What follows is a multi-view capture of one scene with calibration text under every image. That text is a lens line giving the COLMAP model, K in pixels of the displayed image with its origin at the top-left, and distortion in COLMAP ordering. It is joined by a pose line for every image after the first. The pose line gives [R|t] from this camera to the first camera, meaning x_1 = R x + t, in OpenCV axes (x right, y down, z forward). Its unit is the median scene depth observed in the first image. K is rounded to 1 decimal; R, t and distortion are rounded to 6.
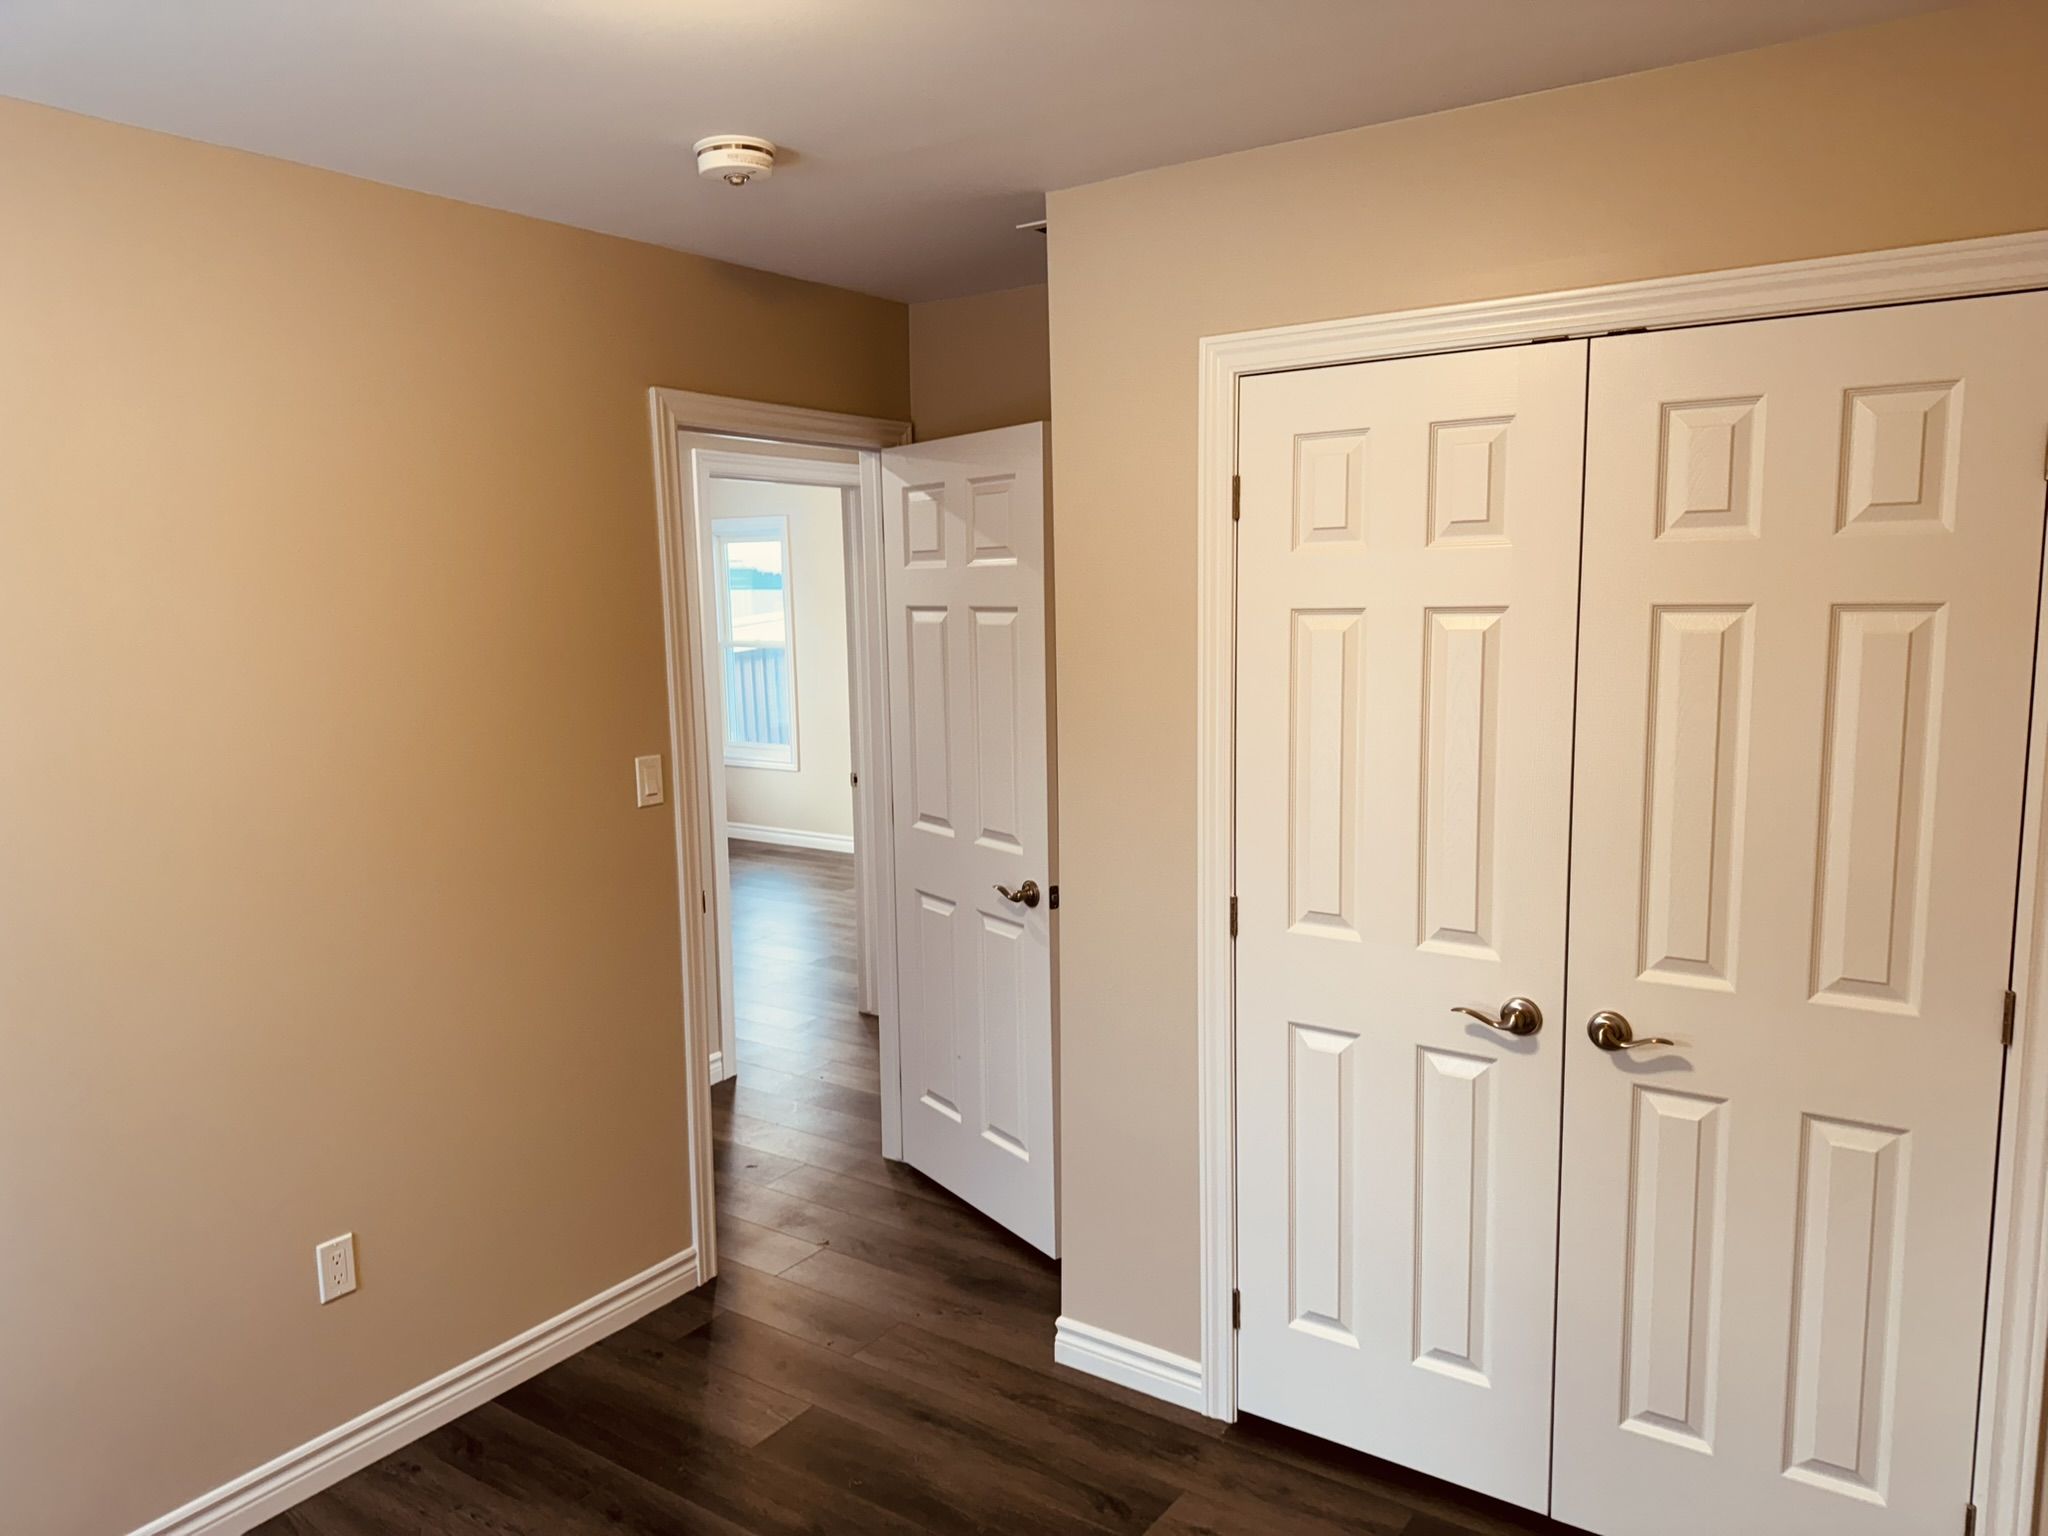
lens RADIAL K [[1452.9, 0, 1021.6], [0, 1452.9, 768.1], [0, 0, 1]] dist [0.080519, -0.094766]
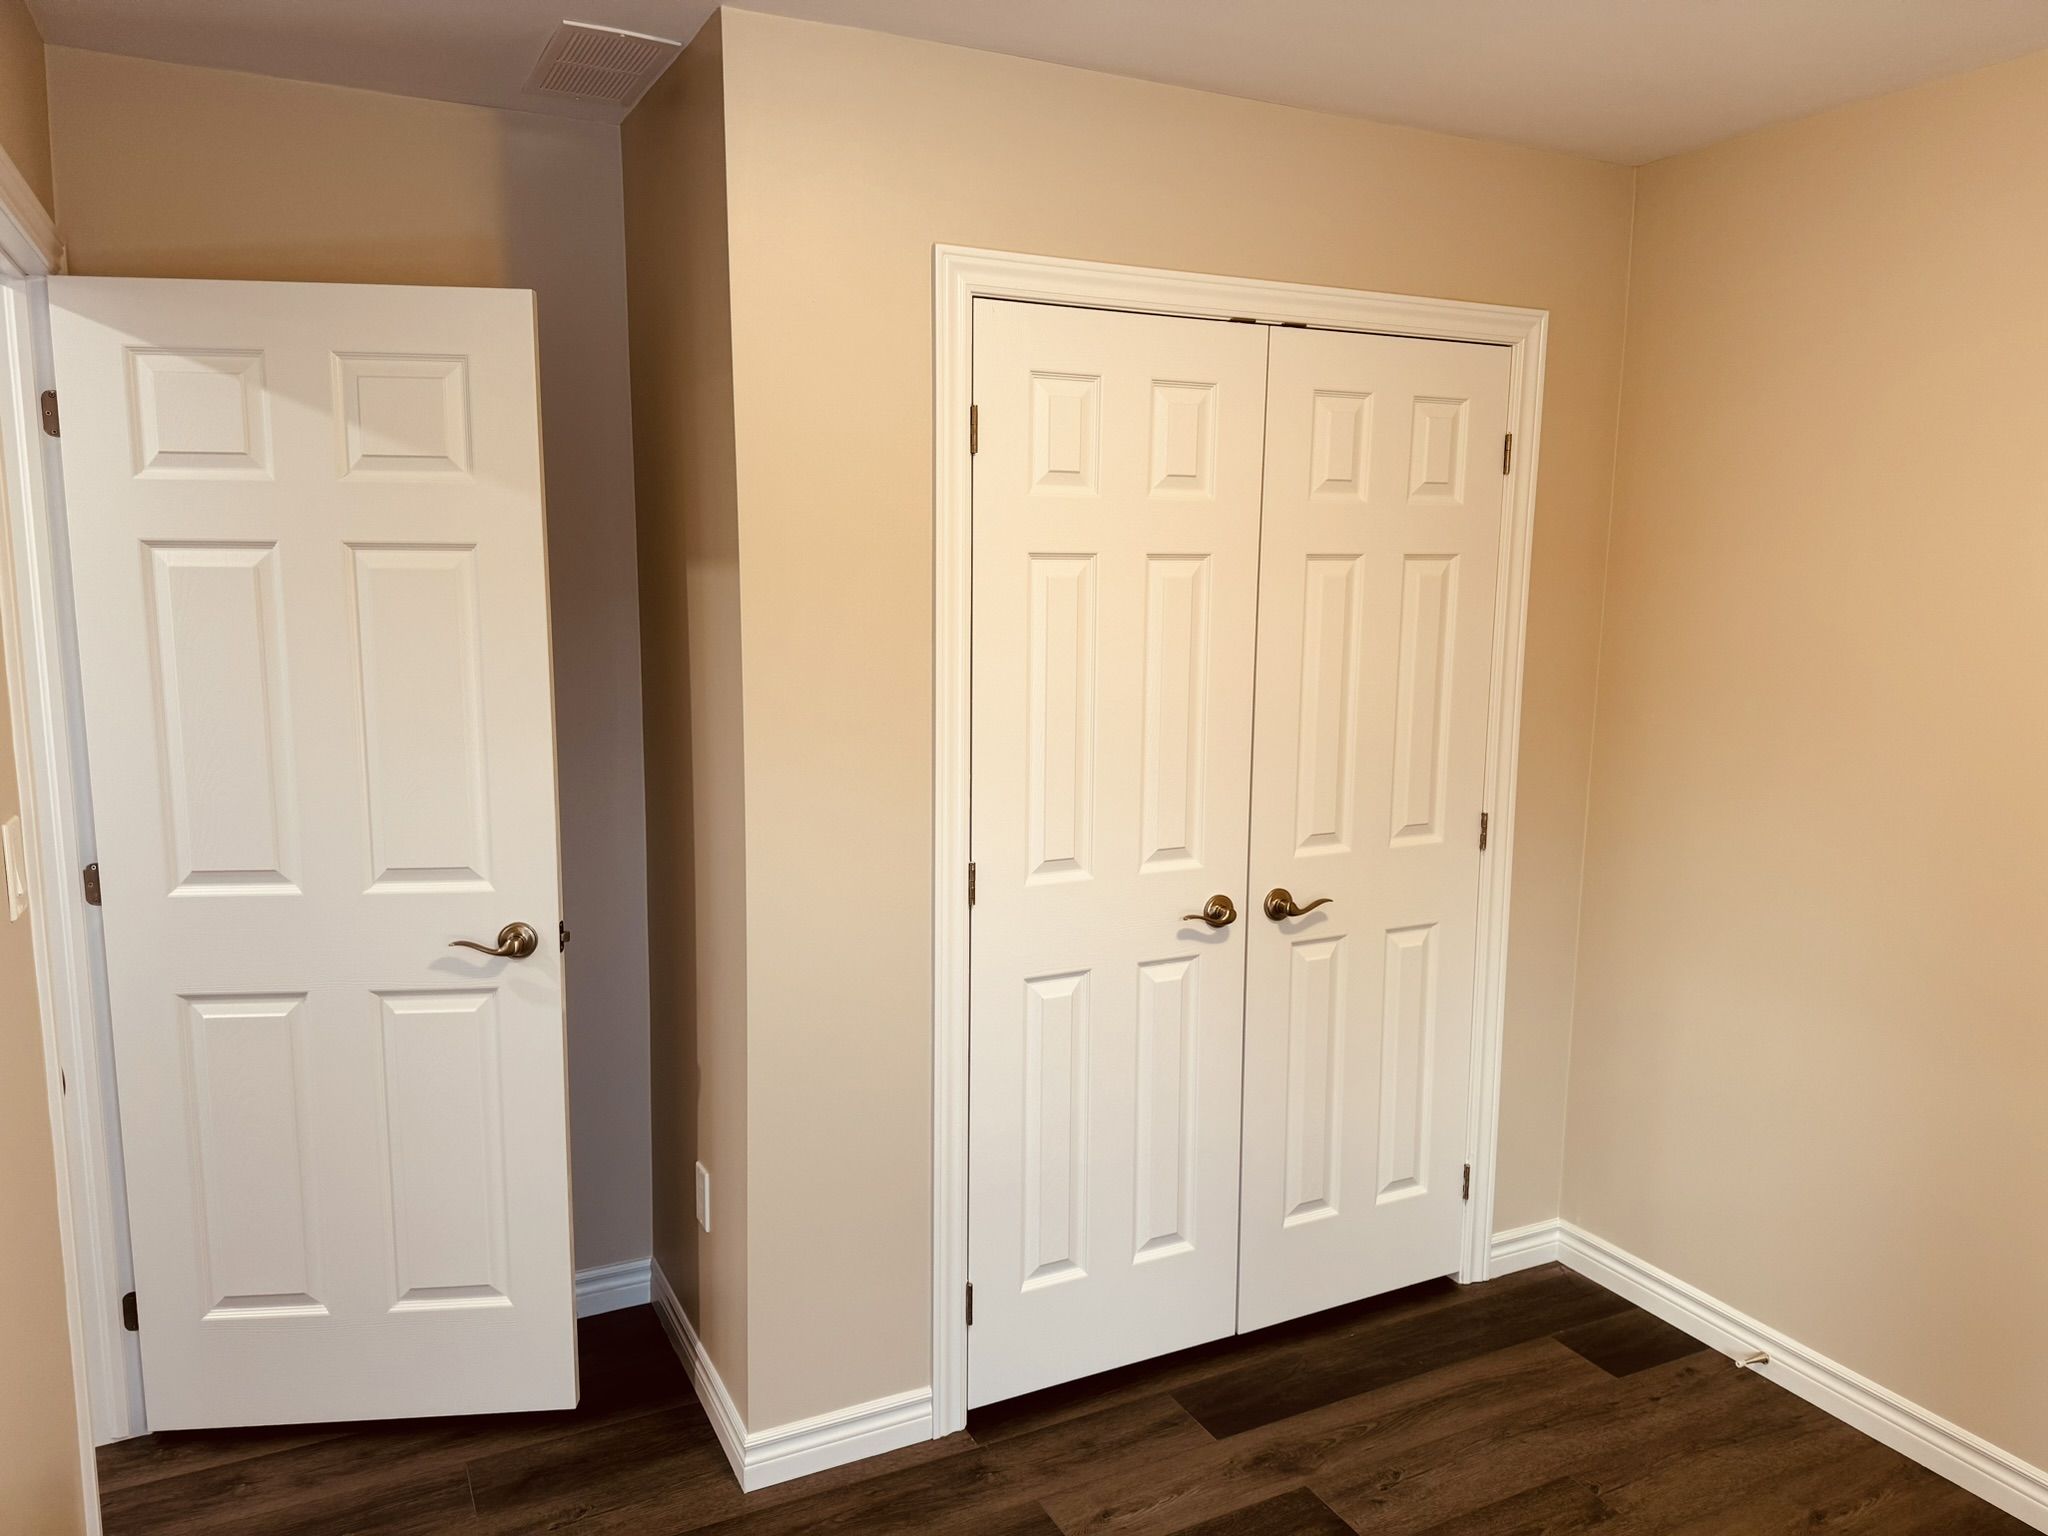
lens RADIAL K [[1452.9, 0, 1029.7], [0, 1452.9, 761.8], [0, 0, 1]] dist [0.080519, -0.094766]
pose [[0.473393, -0.099482, 0.875216, -0.665302], [0.099976, 0.993250, 0.058822, -0.026986], [-0.875159, 0.059655, 0.480143, 0.536222]]
